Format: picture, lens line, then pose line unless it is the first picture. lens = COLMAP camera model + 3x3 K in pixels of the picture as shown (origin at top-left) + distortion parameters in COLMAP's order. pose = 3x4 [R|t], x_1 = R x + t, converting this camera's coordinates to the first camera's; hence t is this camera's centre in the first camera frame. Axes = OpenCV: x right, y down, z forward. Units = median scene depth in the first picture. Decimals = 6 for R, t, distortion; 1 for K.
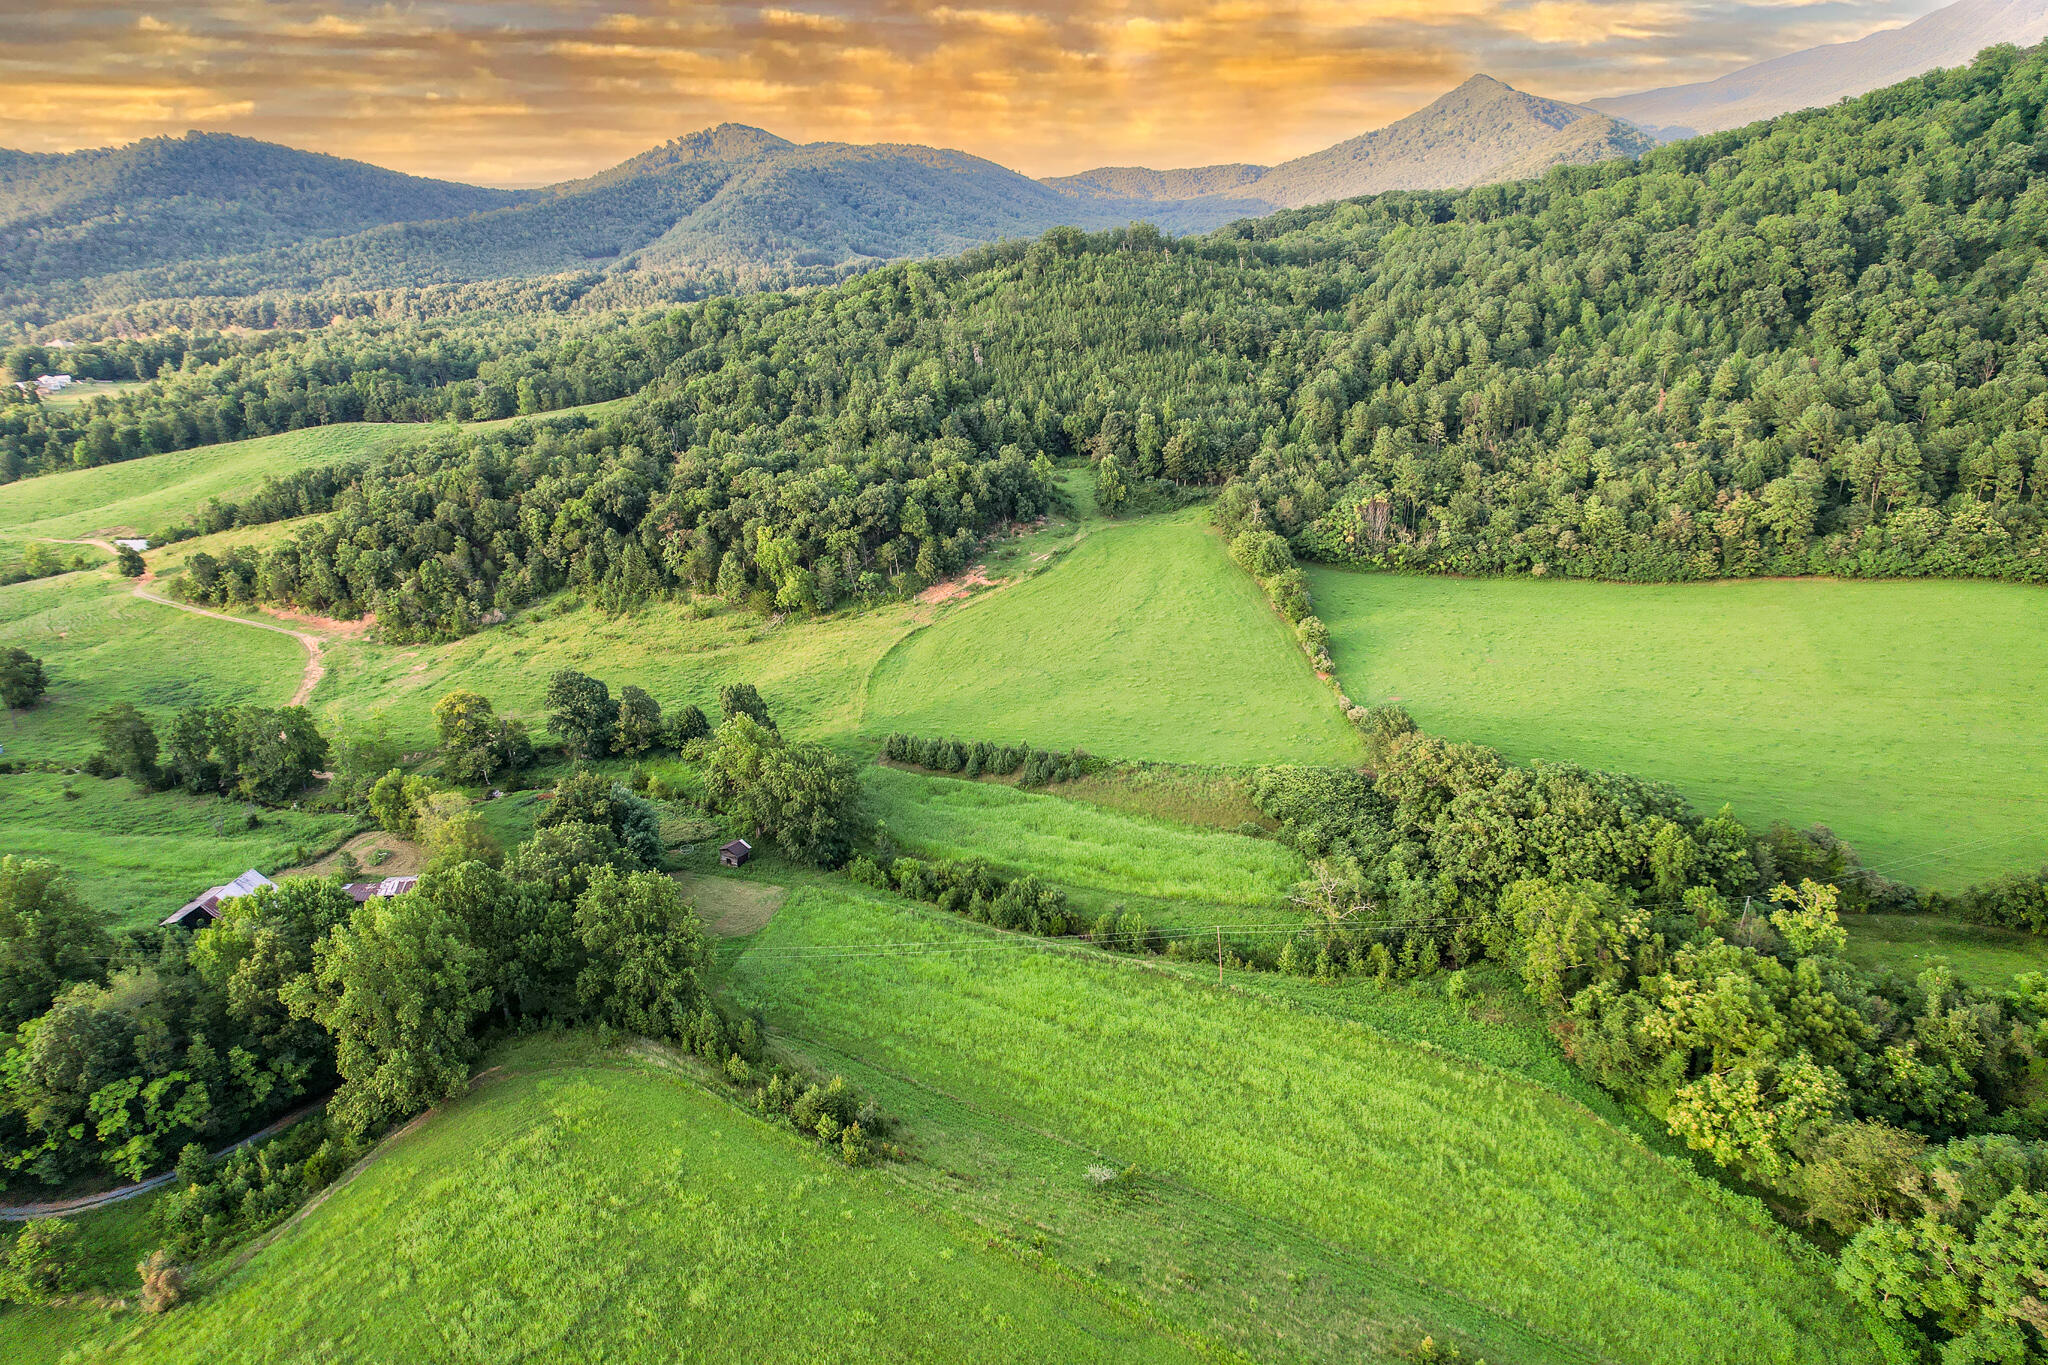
lens RADIAL K [[1308.1, 0, 1014.7], [0, 1308.1, 691.4], [0, 0, 1]] dist [-0.079462, 0.070755]
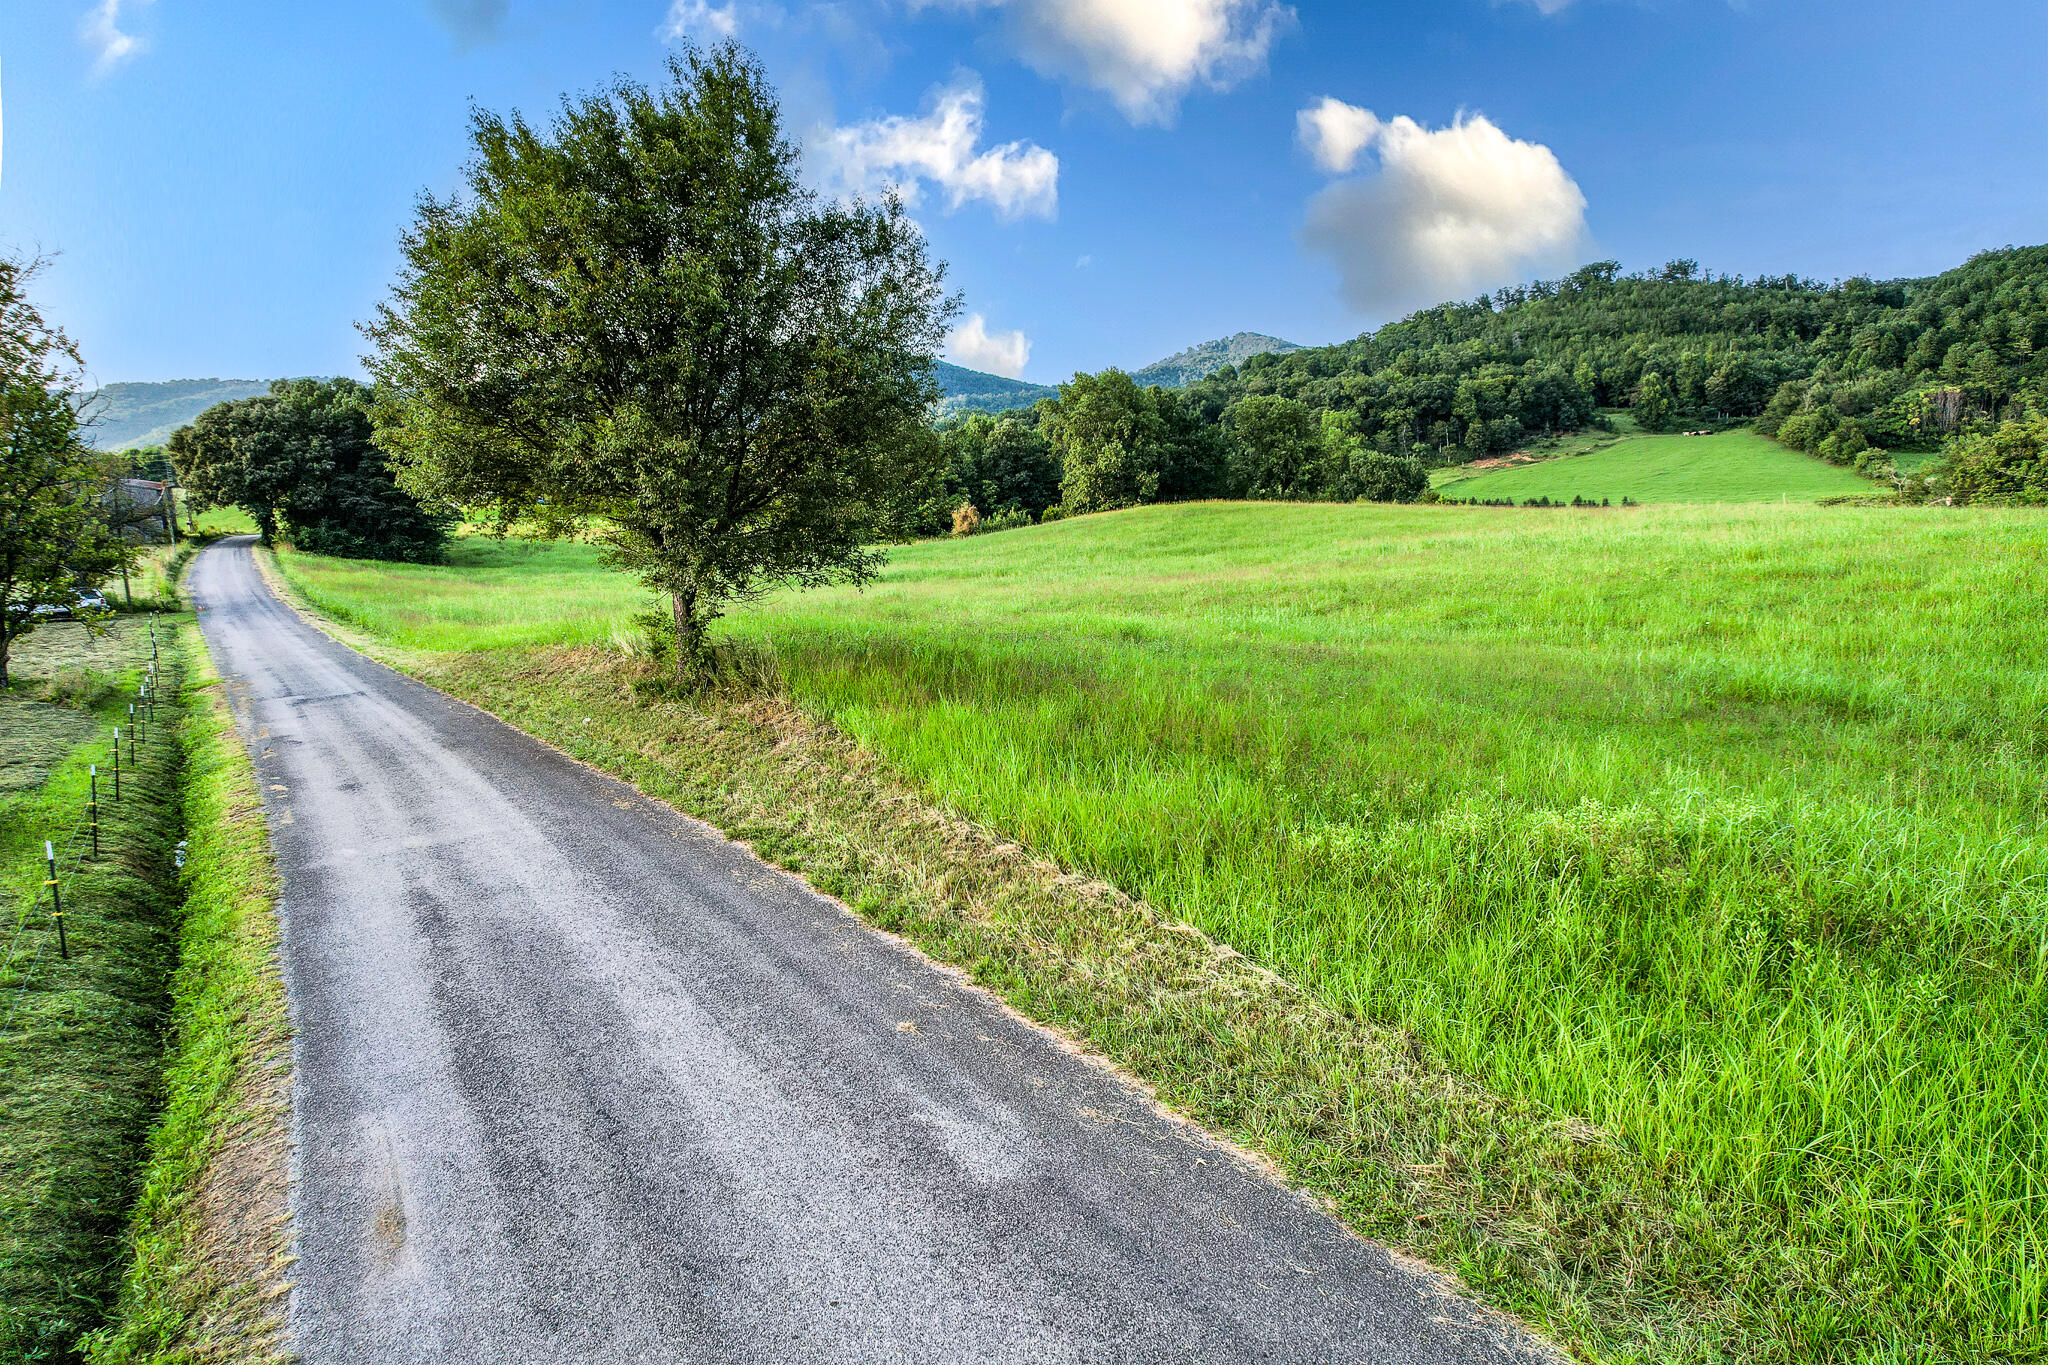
lens RADIAL K [[1308.1, 0, 1016.5], [0, 1308.1, 682.1], [0, 0, 1]] dist [-0.079462, 0.070755]
pose [[0.935640, 0.054442, -0.348733, -0.033568], [-0.116773, 0.980139, -0.160287, 0.296287], [0.333080, 0.190694, 0.923414, -0.098665]]
